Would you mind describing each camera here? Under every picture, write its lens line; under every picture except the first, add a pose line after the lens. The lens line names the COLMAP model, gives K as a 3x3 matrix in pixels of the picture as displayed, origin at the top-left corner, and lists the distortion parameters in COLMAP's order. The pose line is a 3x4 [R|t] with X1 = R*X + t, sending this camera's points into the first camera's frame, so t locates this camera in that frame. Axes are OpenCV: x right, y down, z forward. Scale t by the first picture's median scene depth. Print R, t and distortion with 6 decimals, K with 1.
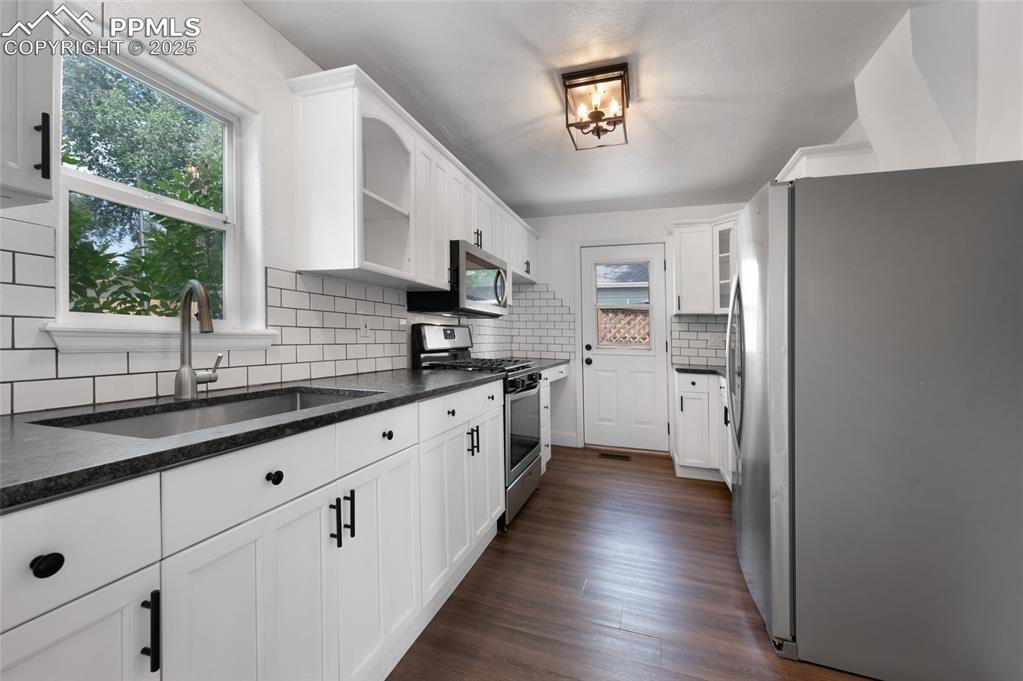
lens RADIAL K [[418.6, 0, 511.8], [0, 418.6, 335.6], [0, 0, 1]] dist [-0.002271, -0.000341]
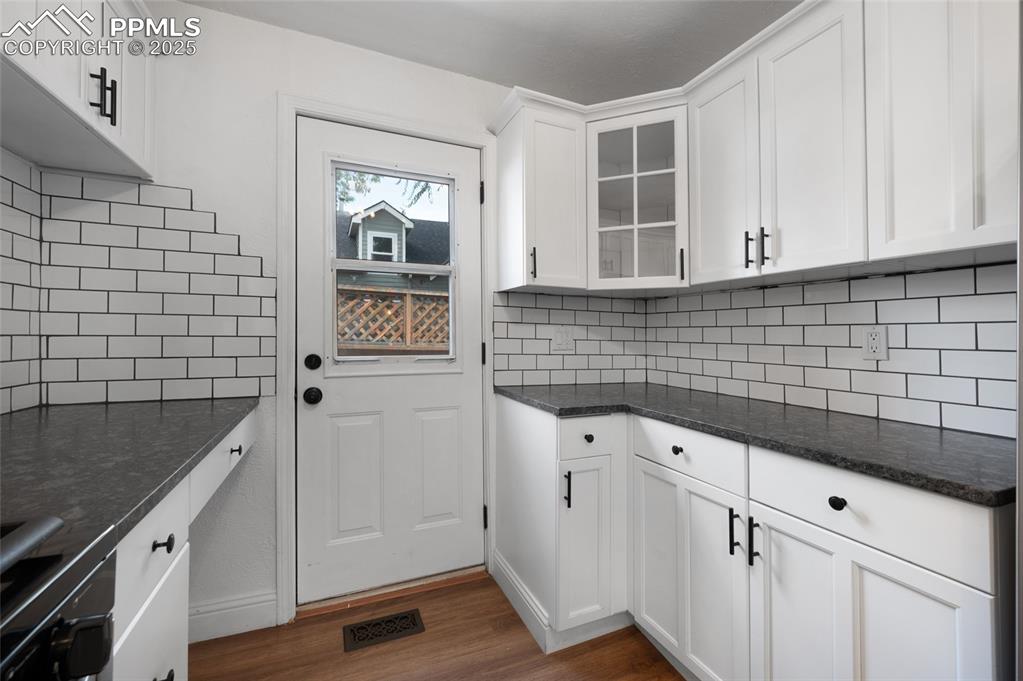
lens RADIAL K [[419.3, 0, 510.5], [0, 419.3, 311.2], [0, 0, 1]] dist [-0.001666, -0.000158]
pose [[0.746078, 0.023709, 0.665437, 0.054044], [0.005183, 0.999129, -0.041410, -0.003109], [-0.665839, 0.034344, 0.745305, 0.568556]]
